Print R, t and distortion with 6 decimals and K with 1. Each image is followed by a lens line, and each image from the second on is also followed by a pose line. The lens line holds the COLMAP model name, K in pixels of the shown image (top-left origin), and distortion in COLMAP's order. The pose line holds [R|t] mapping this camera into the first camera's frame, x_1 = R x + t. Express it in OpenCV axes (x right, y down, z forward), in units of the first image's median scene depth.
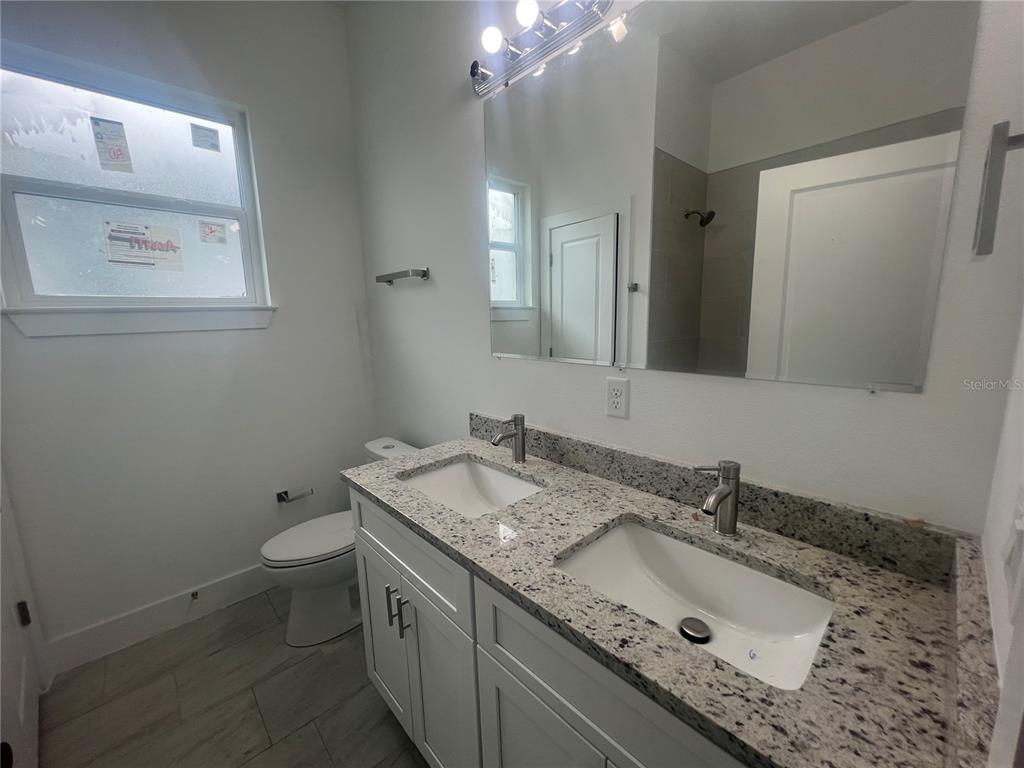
lens RADIAL K [[411.3, 0, 509.5], [0, 411.3, 385.2], [0, 0, 1]] dist [-0.001978, 0.000383]
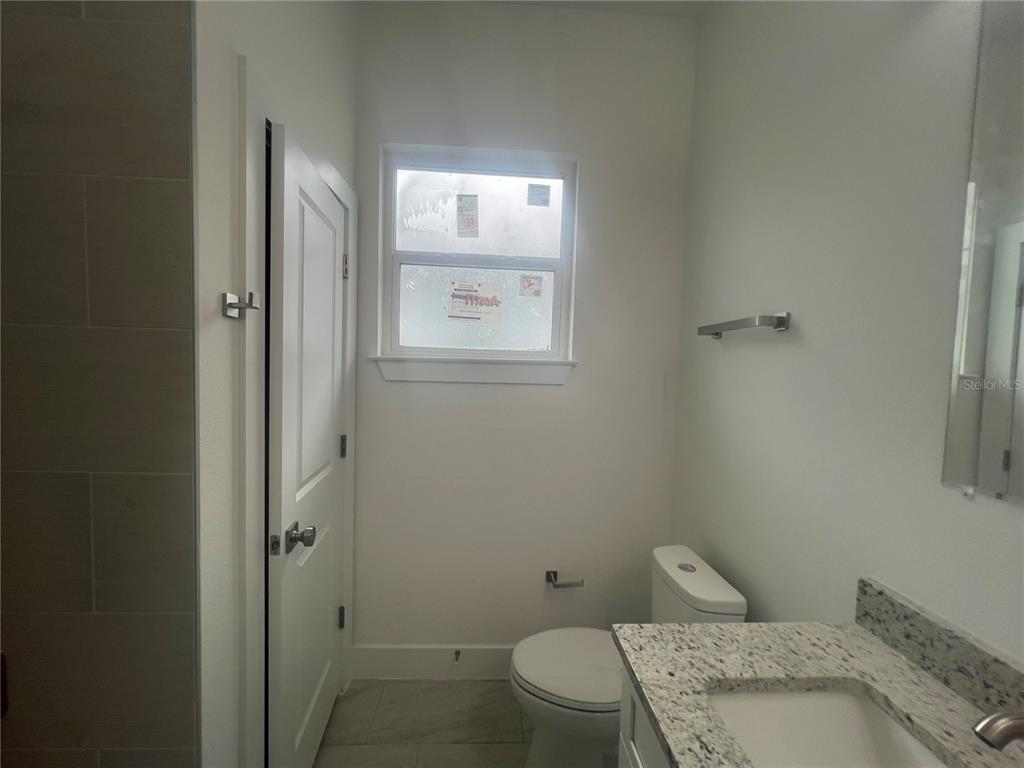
lens RADIAL K [[409.5, 0, 511.1], [0, 409.5, 388.6], [0, 0, 1]] dist [0.000112, -0.000297]
pose [[0.765282, 0.082844, -0.638342, -0.121005], [-0.154787, 0.986269, -0.057569, -0.070771], [0.624808, 0.142864, 0.767597, 0.278260]]
